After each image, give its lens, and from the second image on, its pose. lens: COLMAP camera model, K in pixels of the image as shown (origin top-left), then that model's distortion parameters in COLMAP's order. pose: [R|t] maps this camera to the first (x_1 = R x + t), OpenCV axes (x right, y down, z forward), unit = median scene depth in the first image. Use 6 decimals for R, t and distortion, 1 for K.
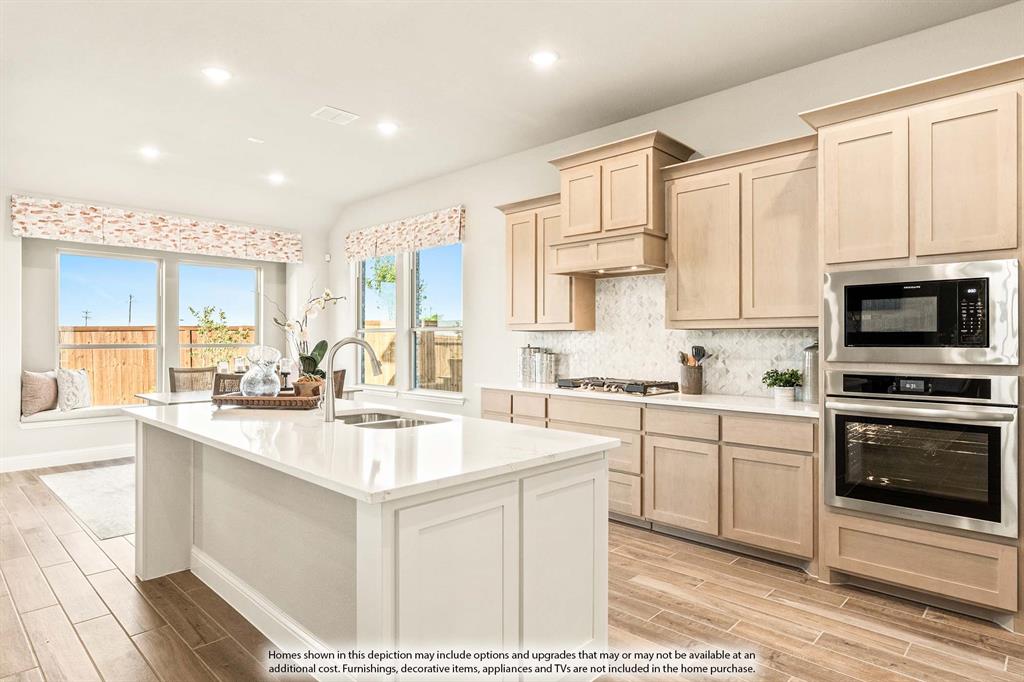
lens RADIAL K [[584.4, 0, 494.5], [0, 584.4, 340.9], [0, 0, 1]] dist [-0.000485, 0.001878]
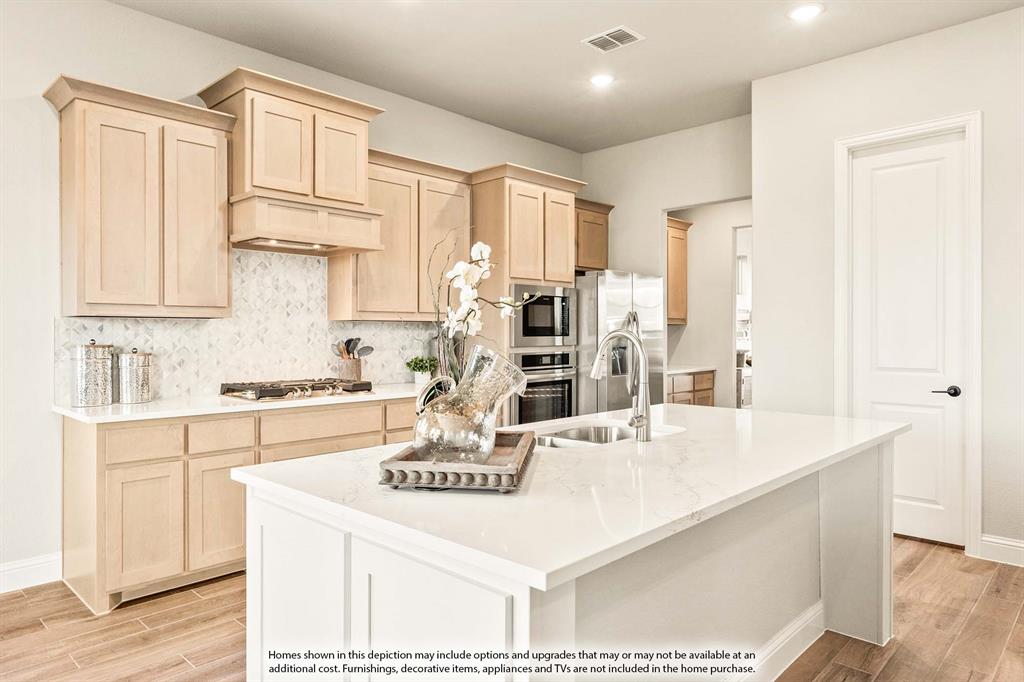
lens RADIAL K [[666.7, 0, 493.8], [0, 666.7, 330.7], [0, 0, 1]] dist [-0.006428, -0.002962]
pose [[-0.016441, -0.001154, 0.999864, -0.555508], [0.000764, 0.999999, 0.001167, -0.003261], [-0.999865, 0.000783, -0.016440, 0.582681]]
